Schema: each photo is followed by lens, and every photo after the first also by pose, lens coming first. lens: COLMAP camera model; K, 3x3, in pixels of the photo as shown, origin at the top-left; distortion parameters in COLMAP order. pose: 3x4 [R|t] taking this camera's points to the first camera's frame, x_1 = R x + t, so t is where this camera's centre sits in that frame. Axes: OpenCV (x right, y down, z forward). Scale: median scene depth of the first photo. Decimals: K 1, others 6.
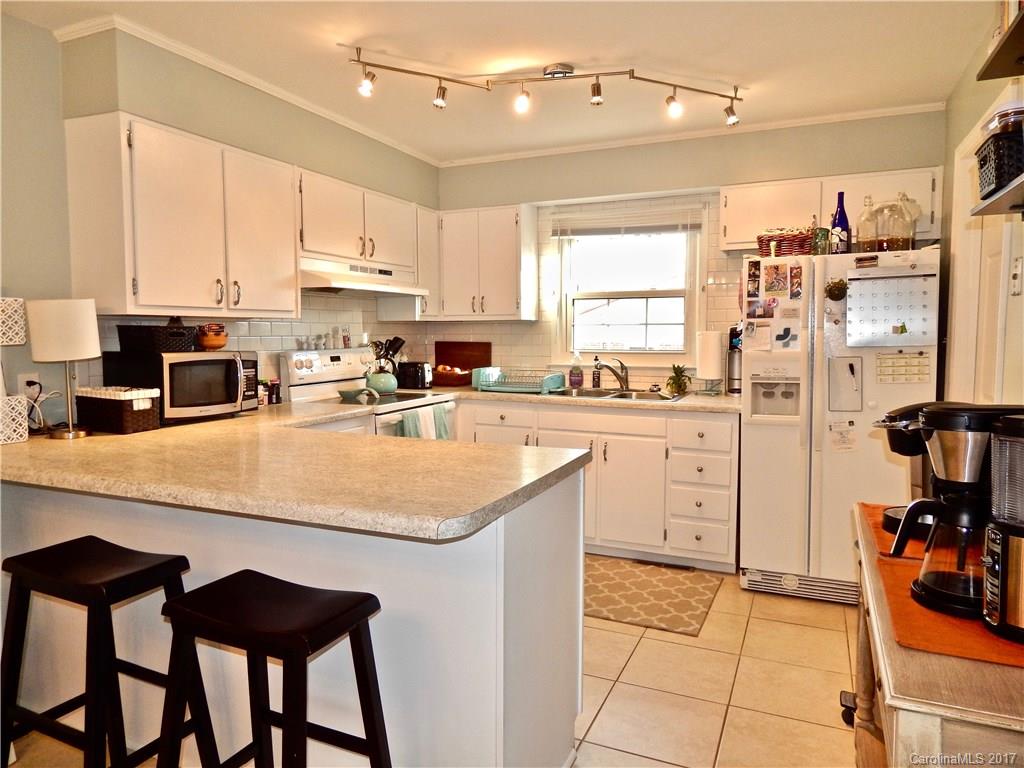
lens RADIAL K [[670.2, 0, 512.0], [0, 670.2, 384.0], [0, 0, 1]] dist [0.003549, -0.022887]
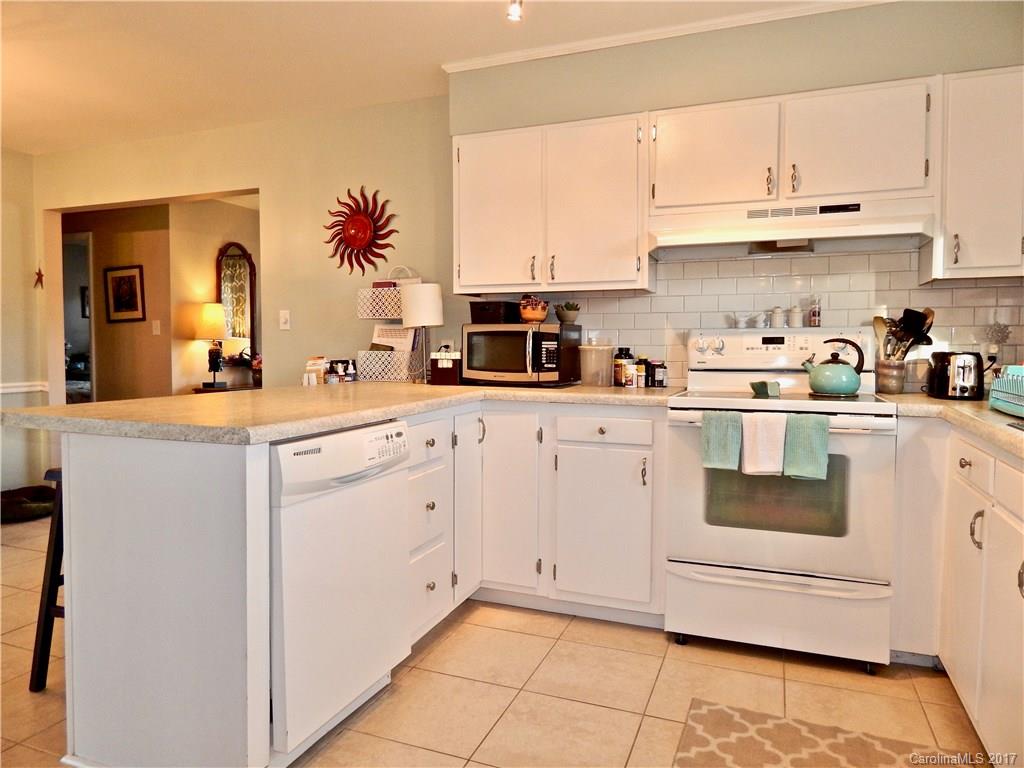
lens RADIAL K [[670.2, 0, 512.0], [0, 670.2, 384.0], [0, 0, 1]] dist [0.003549, -0.022887]
pose [[0.051686, 0.059181, -0.996908, 0.487027], [-0.081057, 0.995198, 0.054877, -0.007719], [0.995368, 0.077970, 0.056235, 0.711139]]
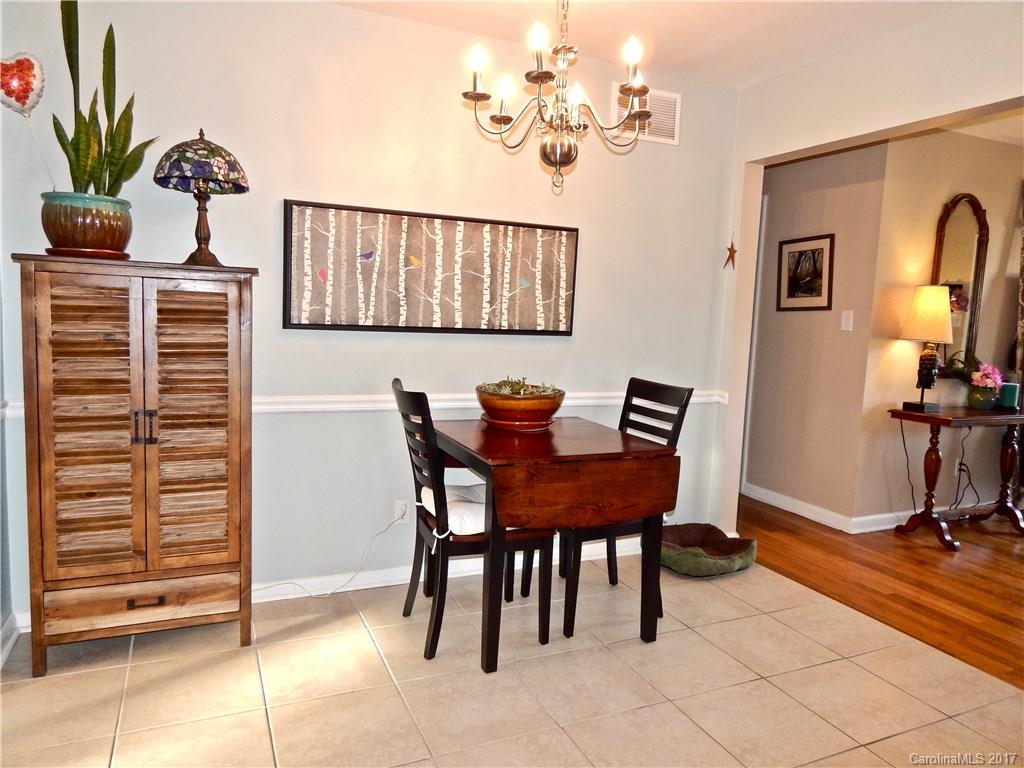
lens RADIAL K [[670.2, 0, 512.0], [0, 670.2, 384.0], [0, 0, 1]] dist [0.003549, -0.022887]
pose [[-0.654916, 0.061429, -0.753201, 0.223154], [-0.096119, 0.981825, 0.163651, -0.009810], [0.749564, 0.179575, -0.637108, 0.414101]]
